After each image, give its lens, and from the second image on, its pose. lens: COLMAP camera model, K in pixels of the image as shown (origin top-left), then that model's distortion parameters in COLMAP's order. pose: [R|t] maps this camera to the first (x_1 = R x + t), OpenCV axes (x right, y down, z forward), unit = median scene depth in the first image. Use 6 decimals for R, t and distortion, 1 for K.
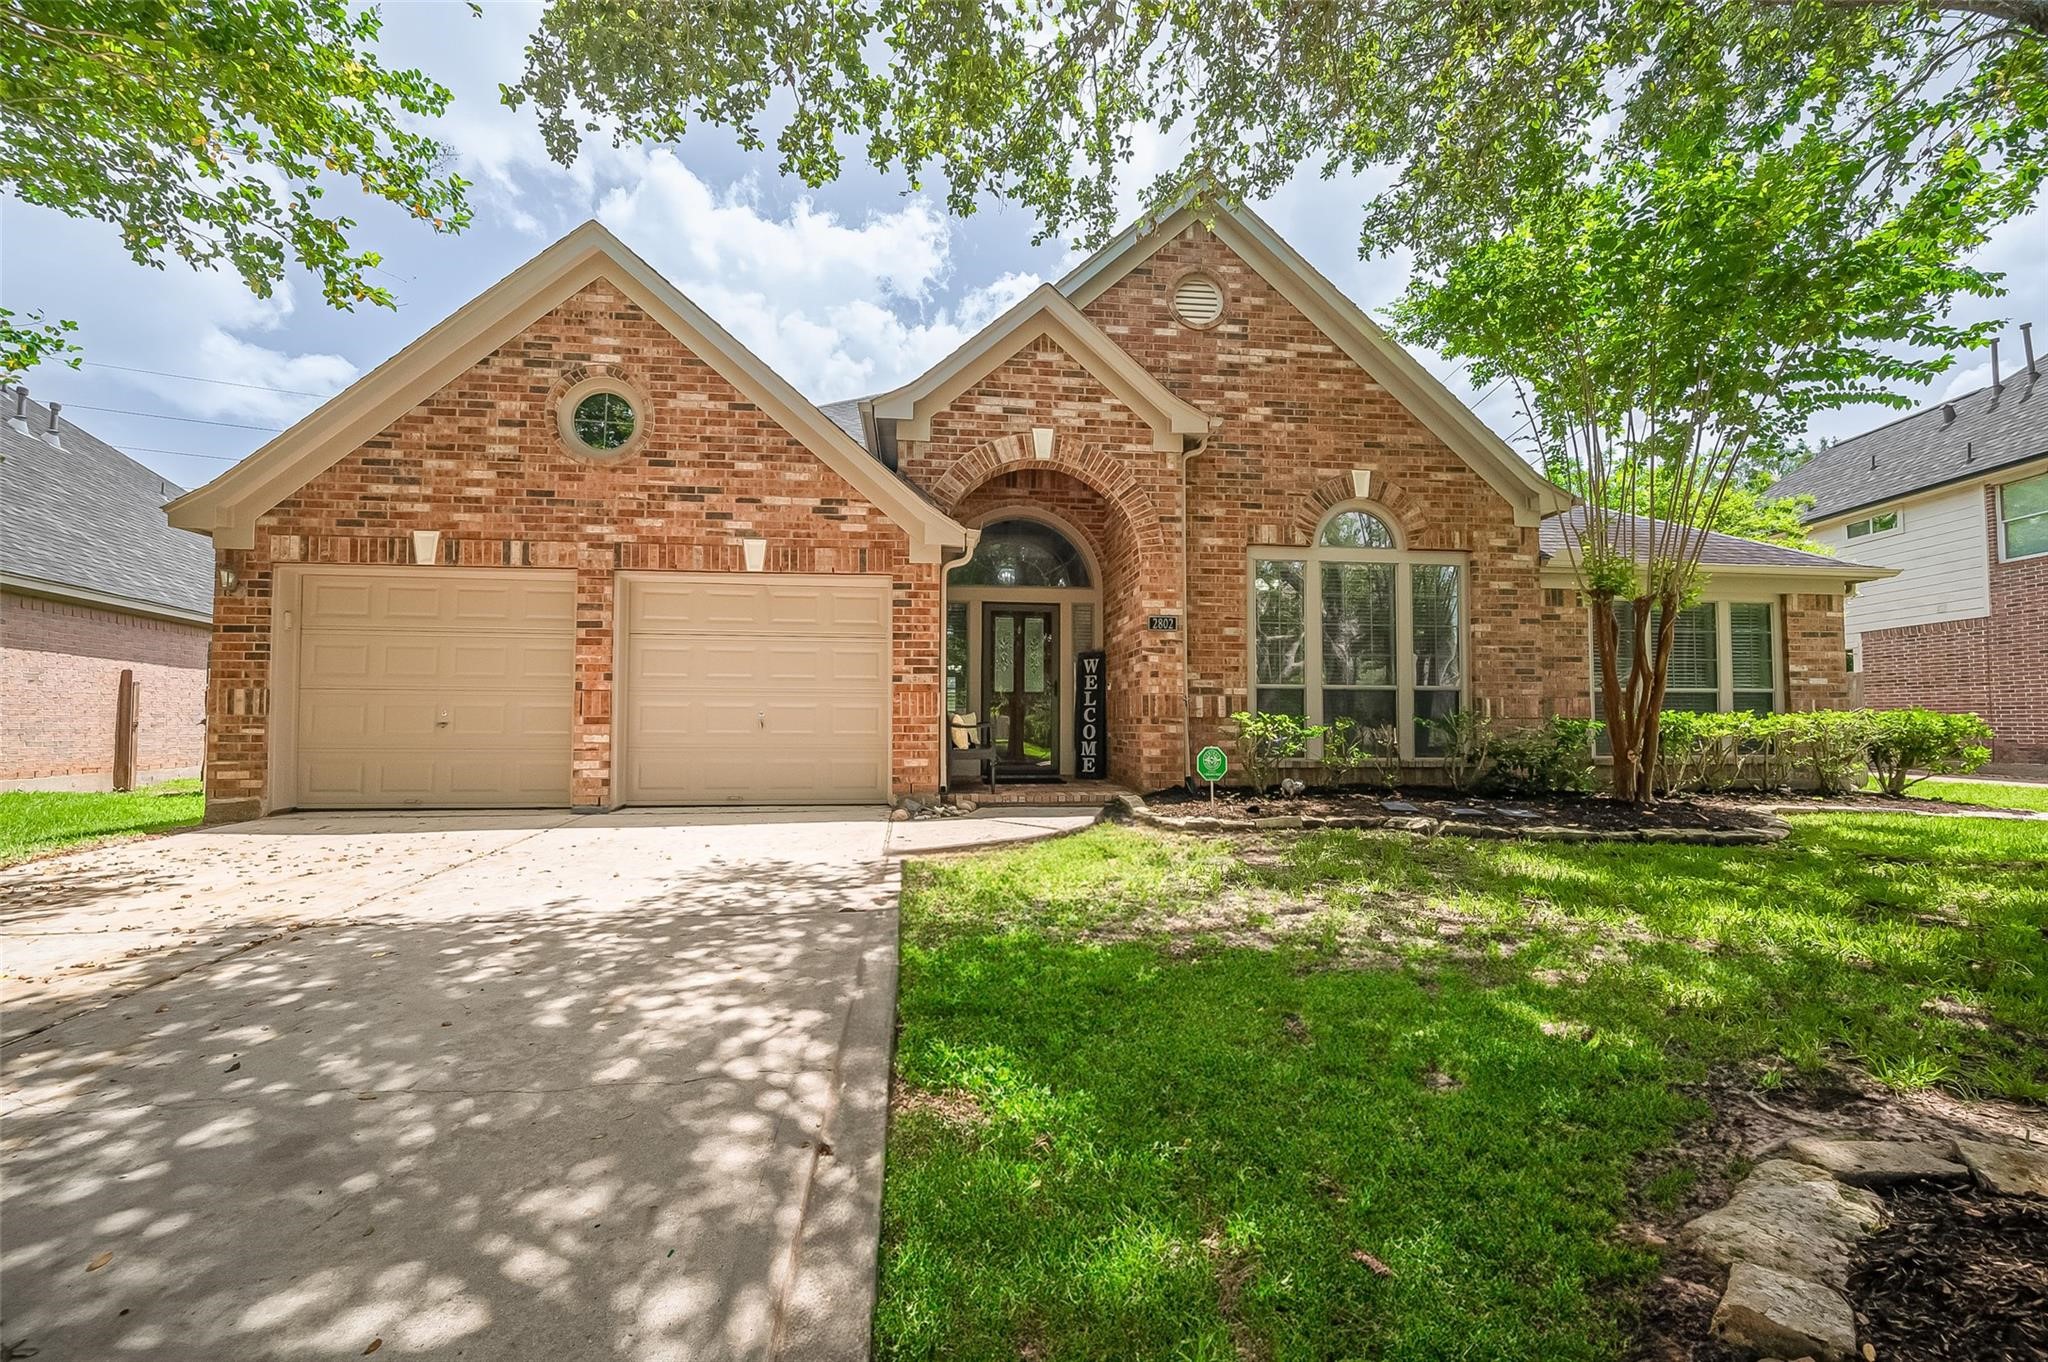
lens RADIAL K [[808.5, 0, 1026.1], [0, 808.5, 679.1], [0, 0, 1]] dist [-0.002076, 0.000055]
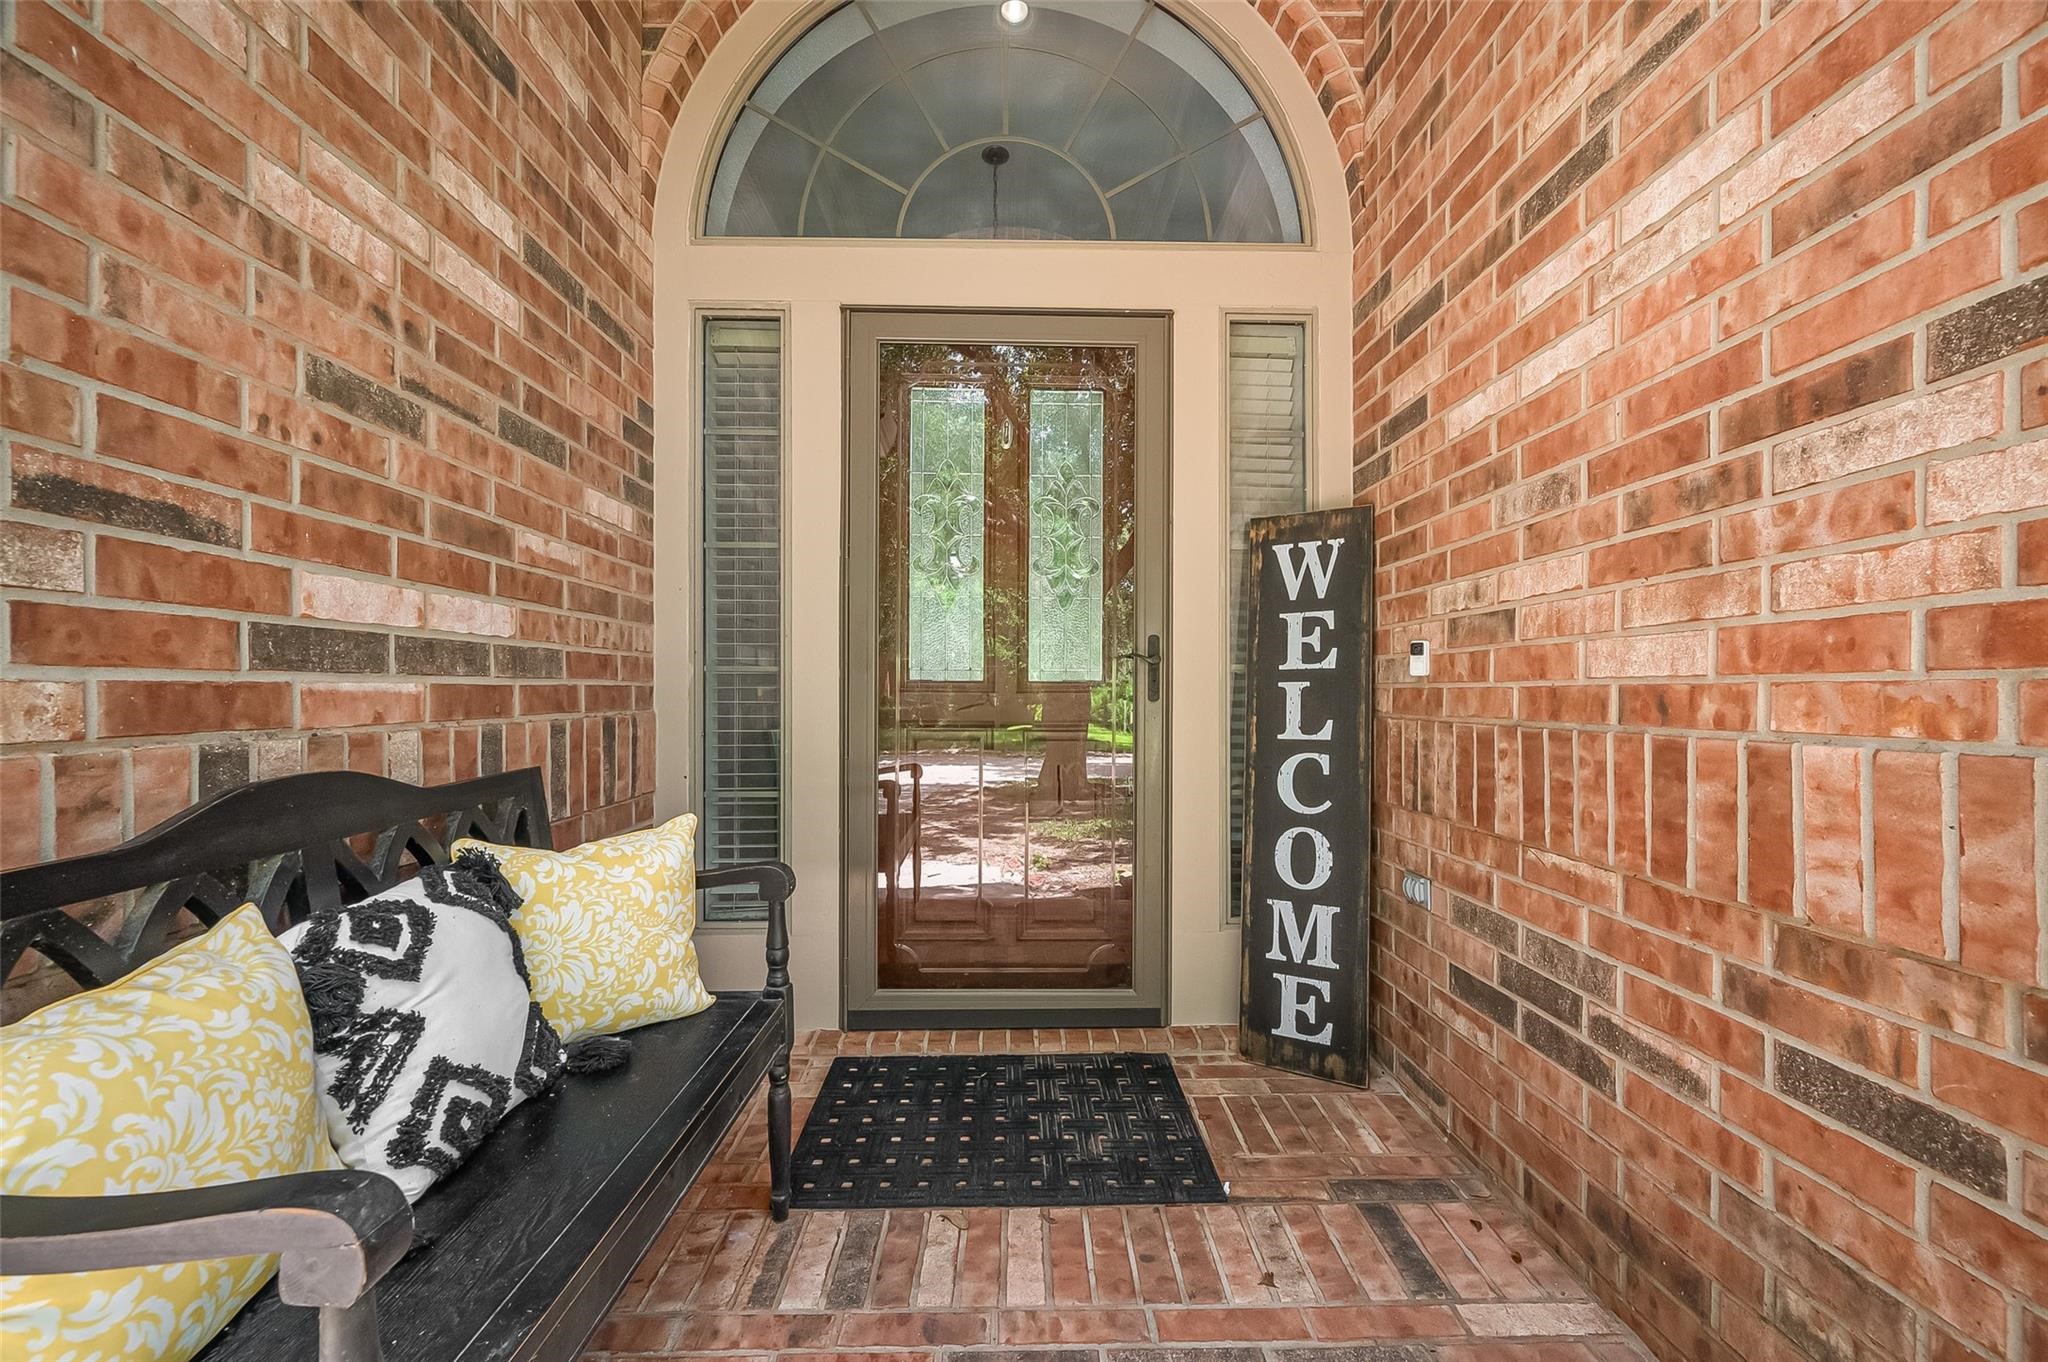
lens RADIAL K [[808.5, 0, 1028.0], [0, 808.5, 686.6], [0, 0, 1]] dist [-0.002076, 0.000055]
pose [[0.996358, -0.004027, -0.085168, 0.020269], [0.005279, 0.999881, 0.014473, 0.012954], [0.085099, -0.014870, 0.996261, 0.762793]]
